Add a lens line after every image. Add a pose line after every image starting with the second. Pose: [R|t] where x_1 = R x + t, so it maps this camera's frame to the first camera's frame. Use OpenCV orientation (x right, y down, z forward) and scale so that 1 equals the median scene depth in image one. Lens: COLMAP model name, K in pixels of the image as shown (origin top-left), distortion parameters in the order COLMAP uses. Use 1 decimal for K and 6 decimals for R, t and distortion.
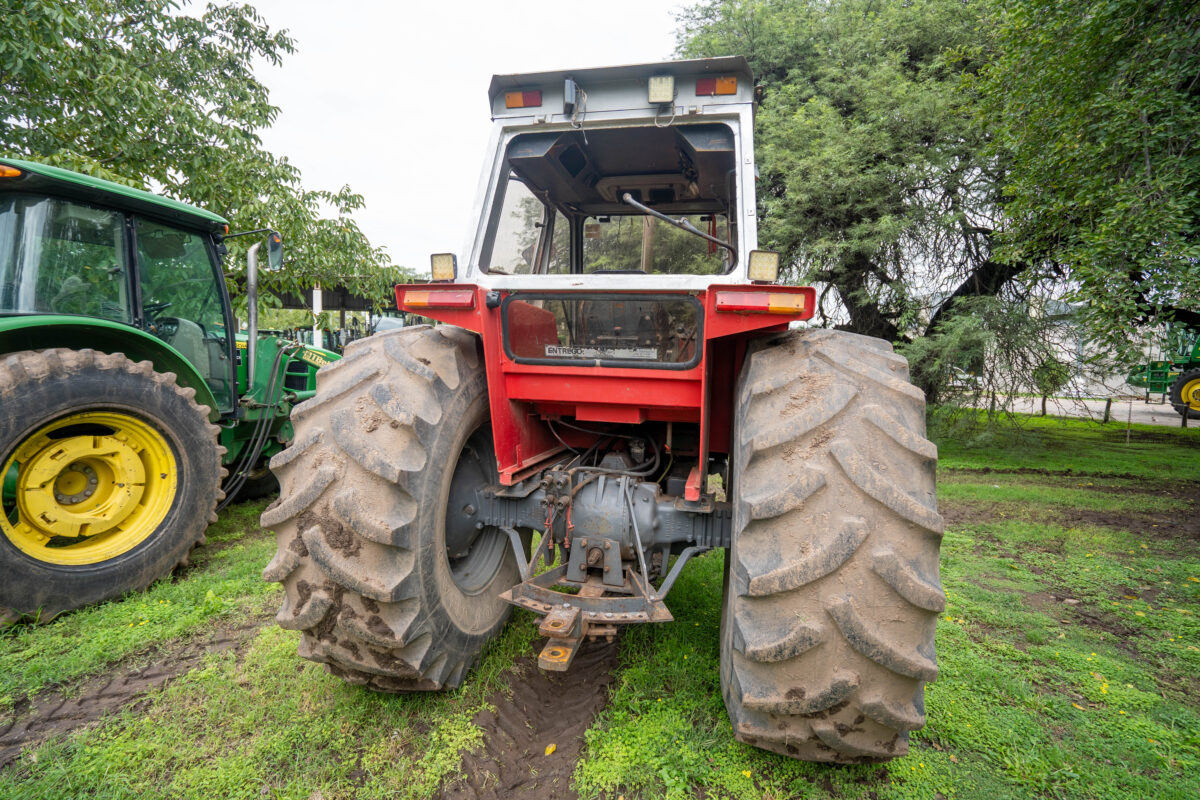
lens RADIAL K [[556.1, 0, 601.8], [0, 556.1, 395.8], [0, 0, 1]] dist [-0.043196, 0.009608]
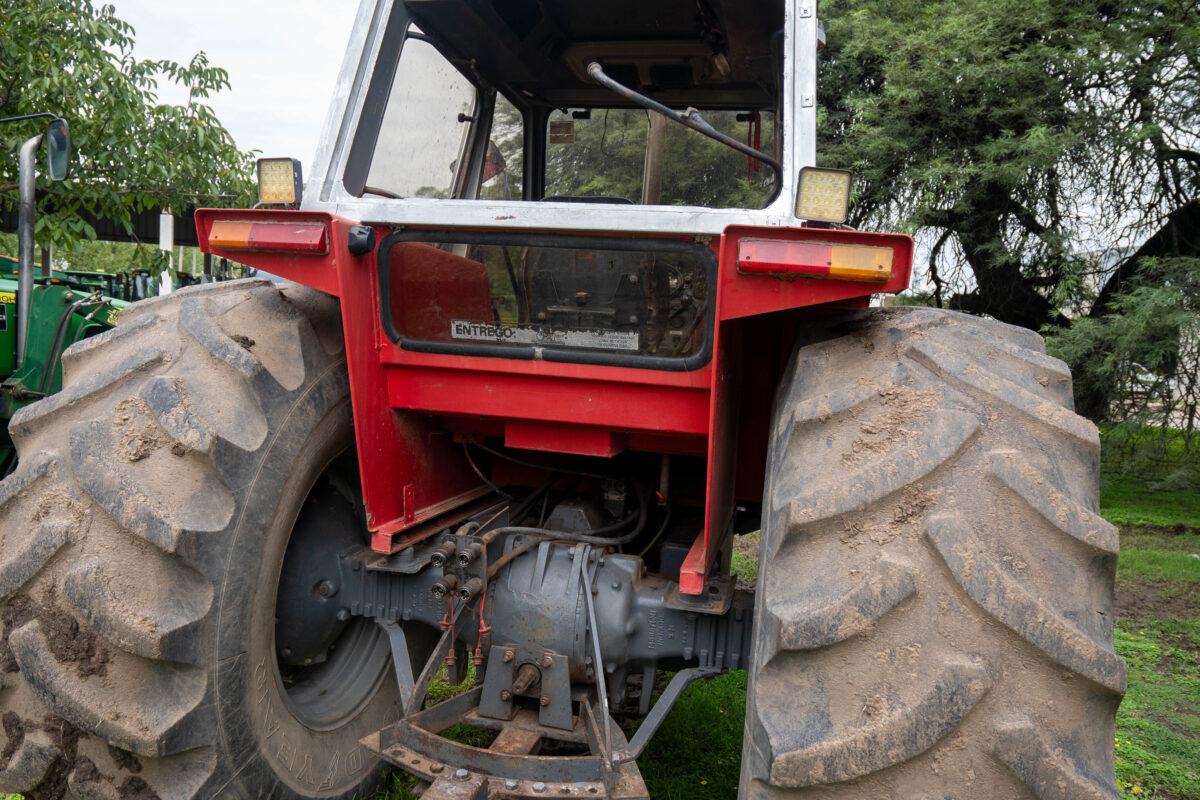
lens RADIAL K [[834.9, 0, 595.7], [0, 834.9, 395.1], [0, 0, 1]] dist [-0.047083, 0.014271]
pose [[0.999432, 0.033376, -0.004707, 0.057400], [-0.033327, 0.999393, 0.010139, -0.025429], [0.005043, -0.009976, 0.999938, 0.118042]]
